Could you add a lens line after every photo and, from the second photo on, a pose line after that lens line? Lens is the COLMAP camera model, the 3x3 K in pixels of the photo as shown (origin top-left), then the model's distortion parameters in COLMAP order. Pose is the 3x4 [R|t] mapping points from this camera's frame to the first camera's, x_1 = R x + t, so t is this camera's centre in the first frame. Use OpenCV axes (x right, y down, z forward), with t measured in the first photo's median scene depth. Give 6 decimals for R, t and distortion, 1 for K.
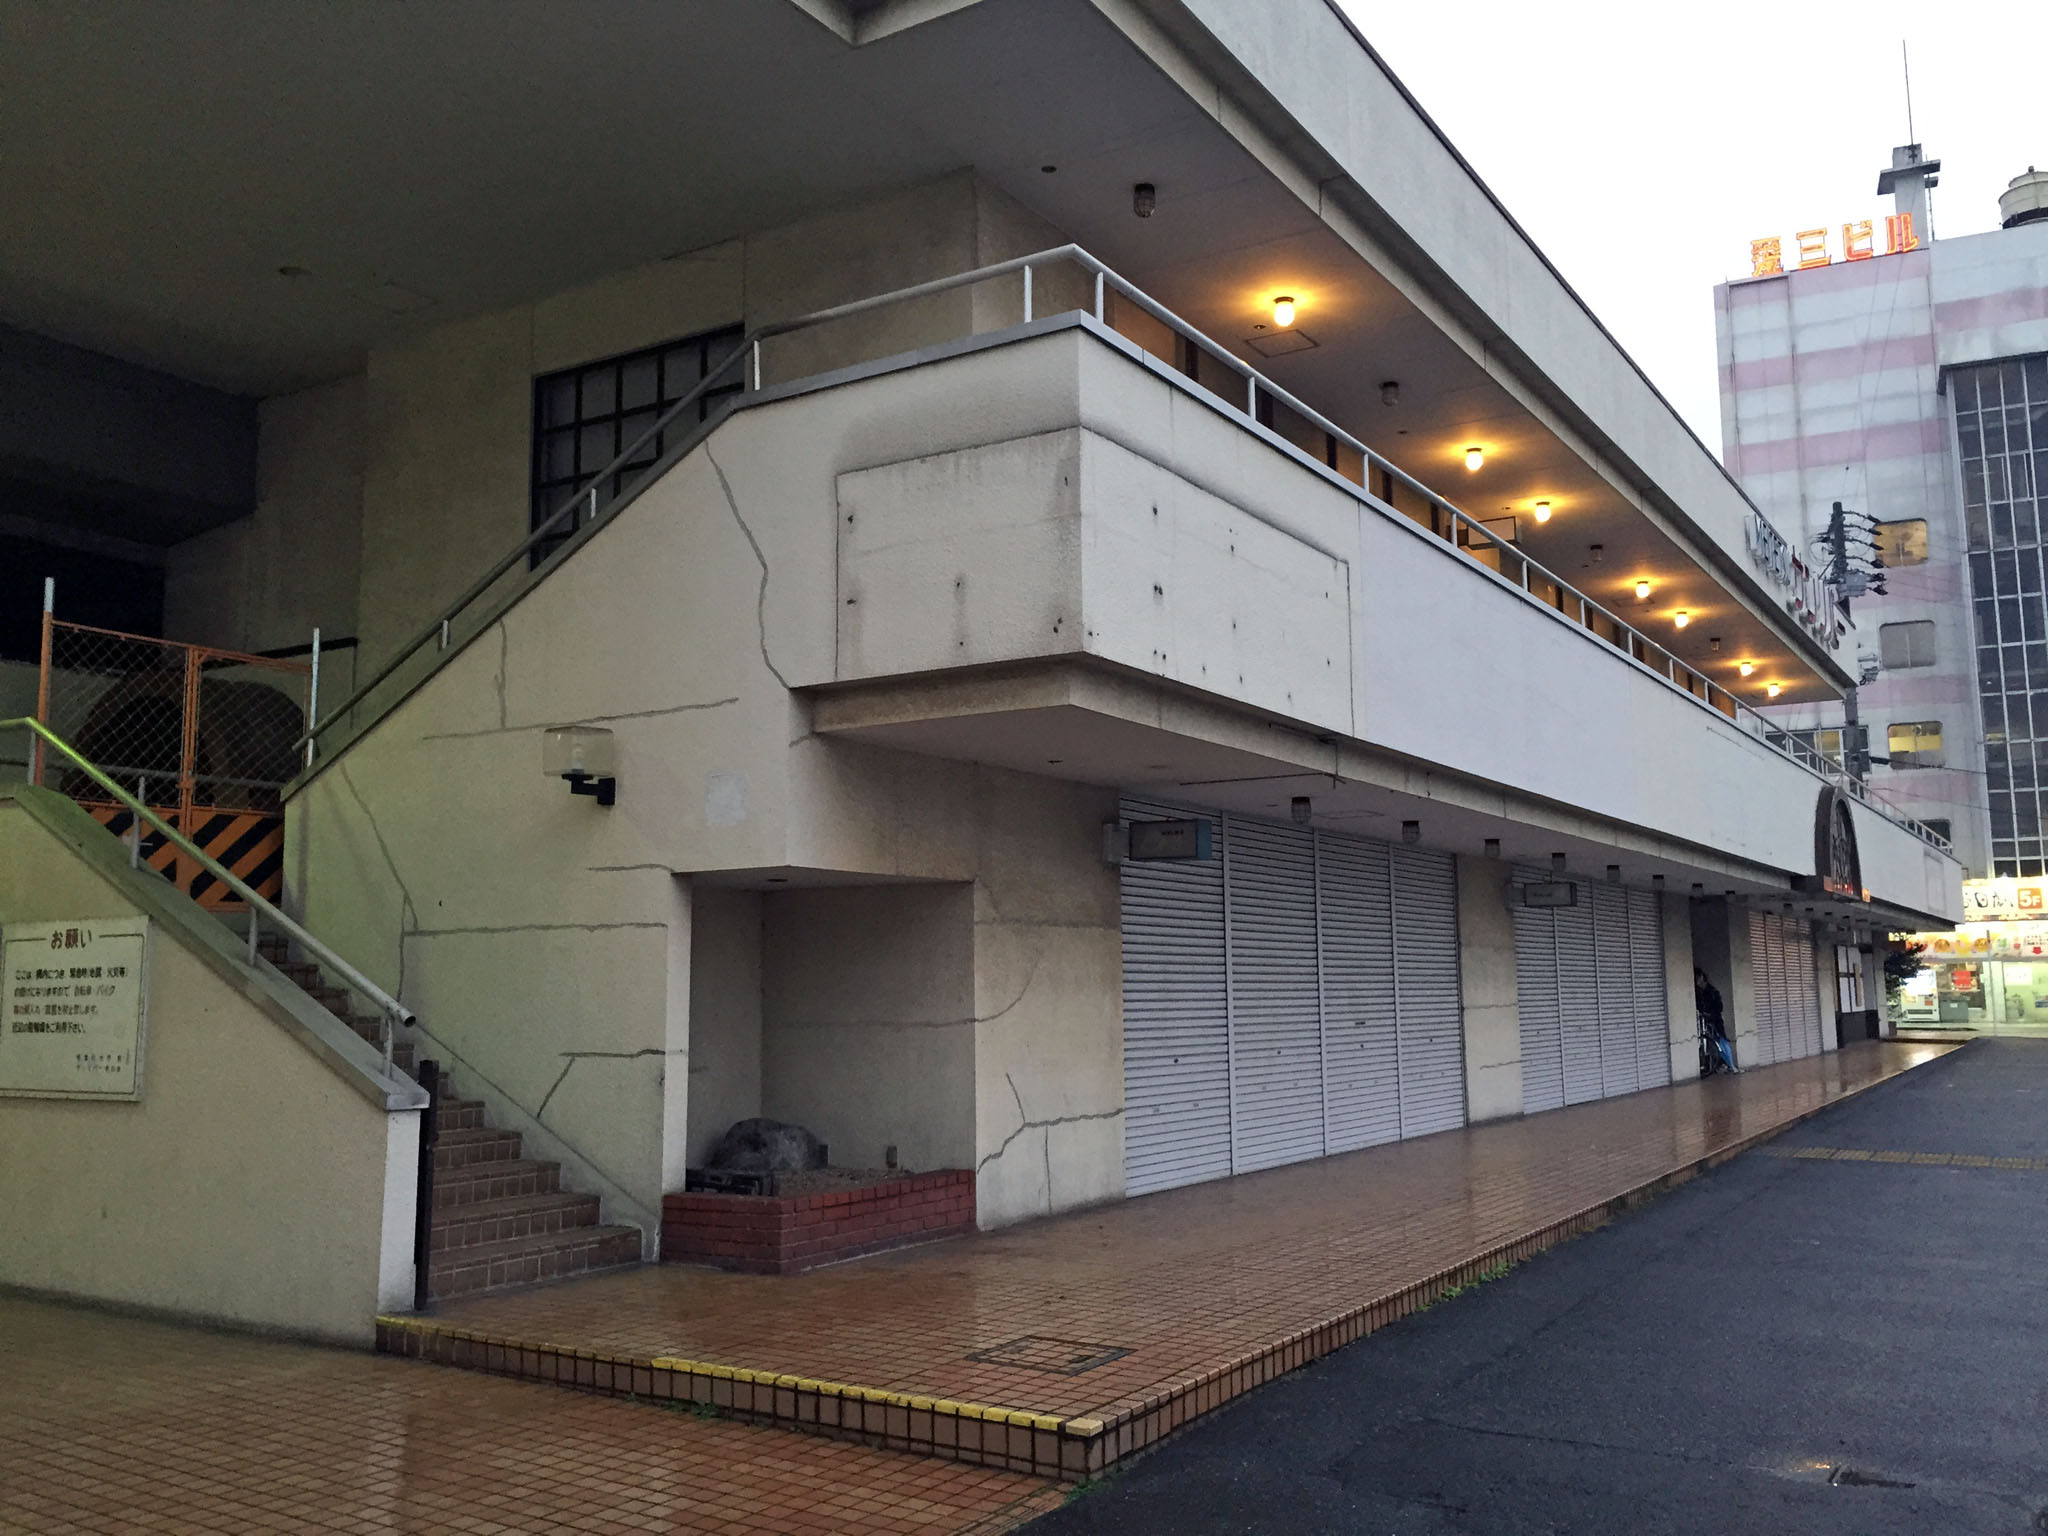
lens RADIAL K [[1787.9, 0, 1030.7], [0, 1787.9, 759.7], [0, 0, 1]] dist [0.003880, -0.021243]
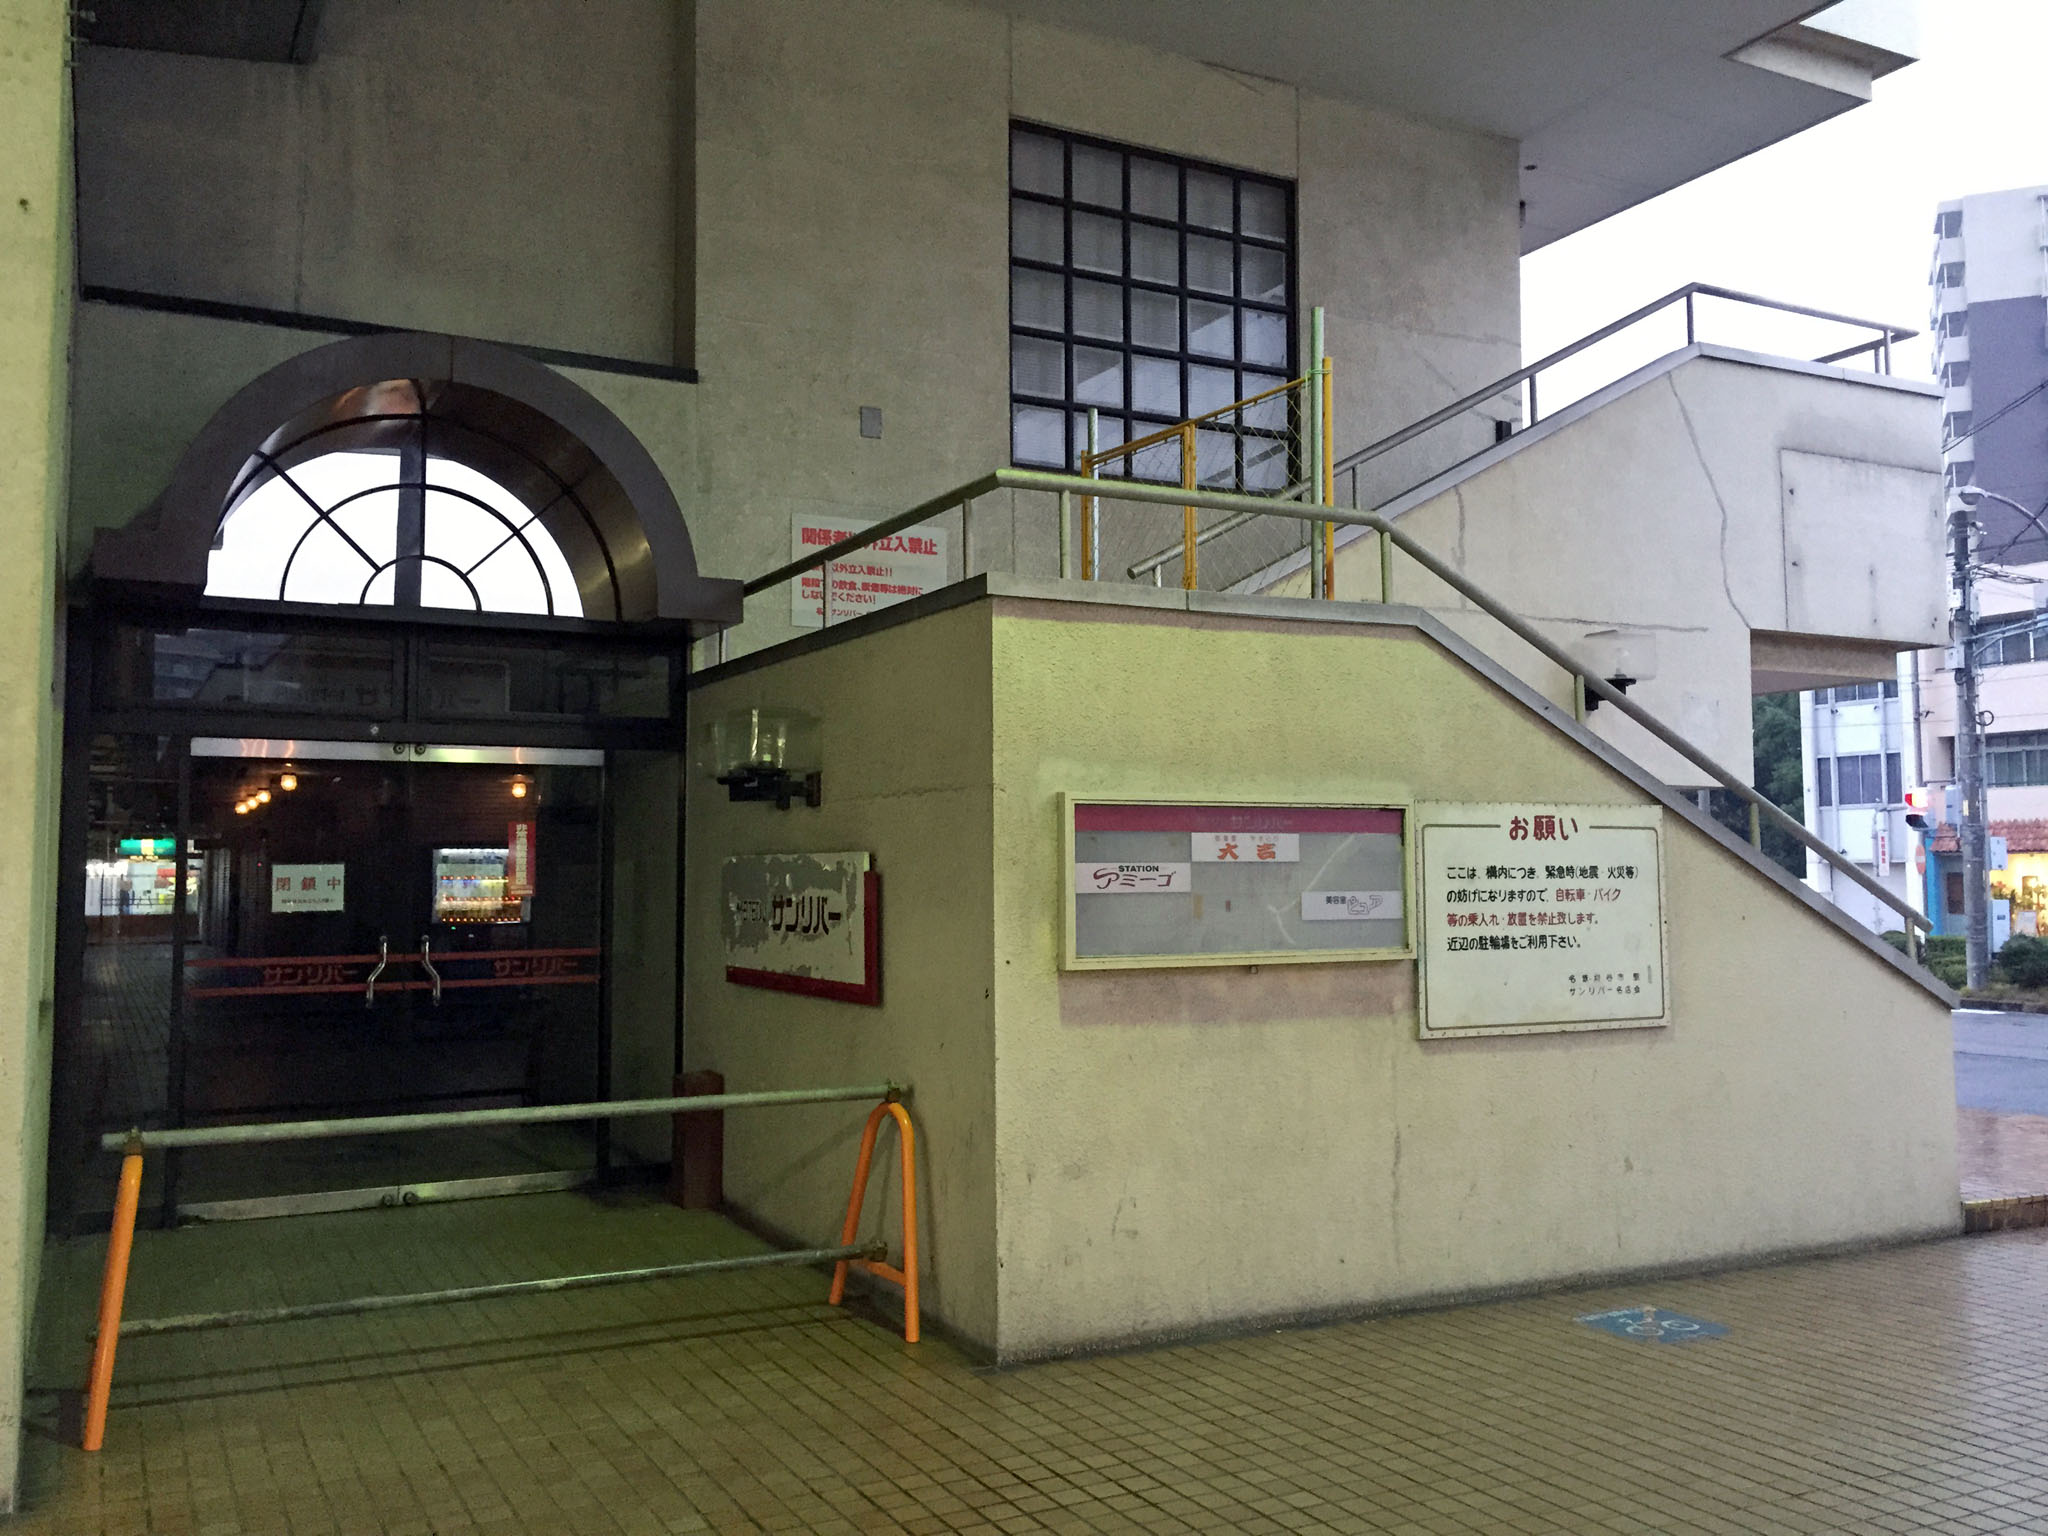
lens RADIAL K [[1787.9, 0, 1028.0], [0, 1787.9, 771.7], [0, 0, 1]] dist [0.003880, -0.021243]
pose [[0.519648, 0.062864, 0.852065, -1.322425], [-0.114332, 0.993436, -0.003567, 0.105057], [-0.846696, -0.095564, 0.523424, 0.790616]]
